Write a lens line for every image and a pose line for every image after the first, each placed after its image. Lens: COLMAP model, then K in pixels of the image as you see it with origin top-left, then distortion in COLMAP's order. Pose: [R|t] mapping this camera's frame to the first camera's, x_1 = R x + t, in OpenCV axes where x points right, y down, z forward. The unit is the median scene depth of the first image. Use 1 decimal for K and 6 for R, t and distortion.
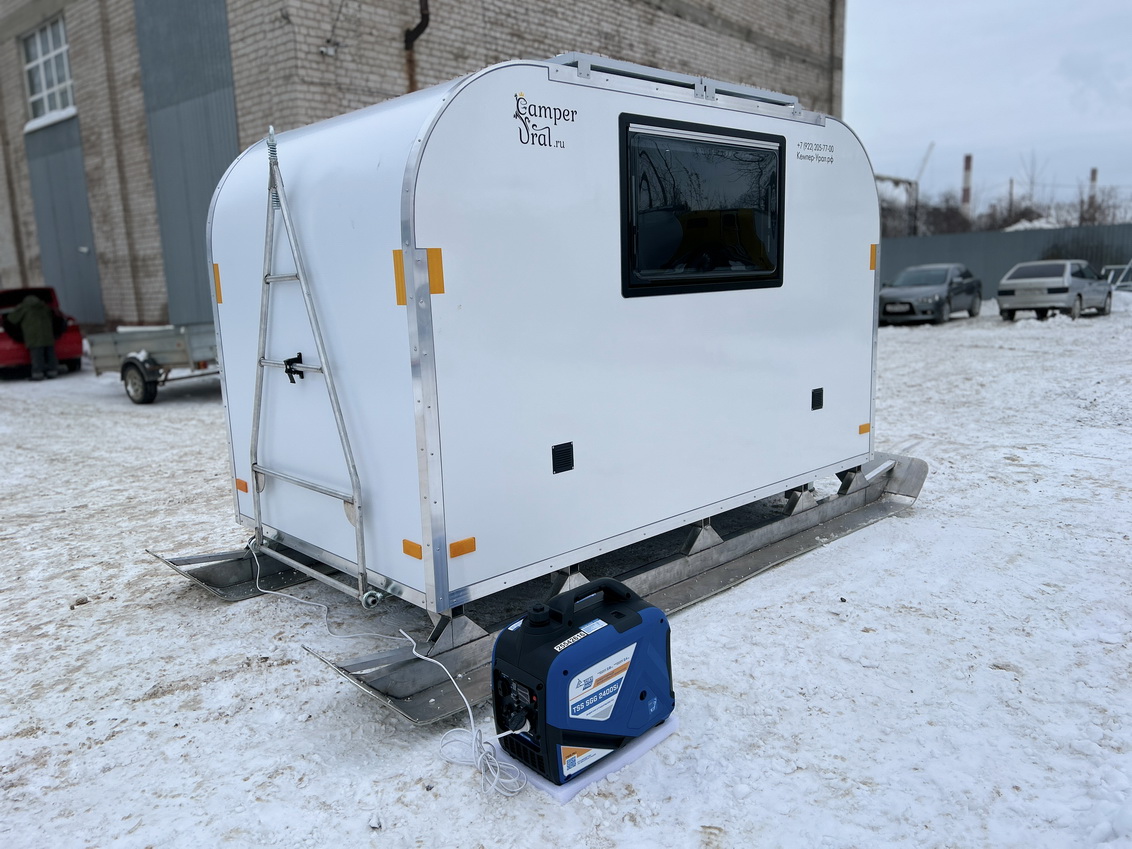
lens RADIAL K [[866.5, 0, 566.0], [0, 866.5, 424.5], [0, 0, 1]] dist [0.067746, -0.077742]
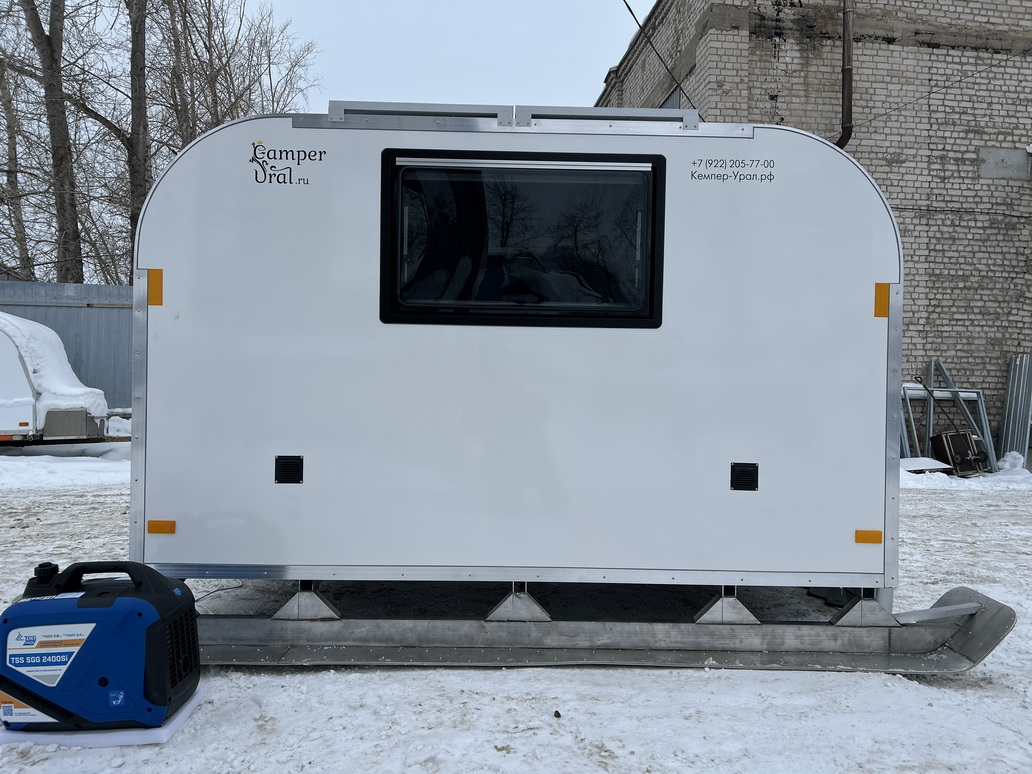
lens RADIAL K [[790.0, 0, 516.0], [0, 790.0, 387.0], [0, 0, 1]] dist [0.067746, -0.077742]
pose [[0.730872, 0.039451, -0.681373, 0.679393], [-0.158701, 0.980788, -0.113442, 0.005229], [0.663807, 0.191046, 0.723092, 0.379717]]
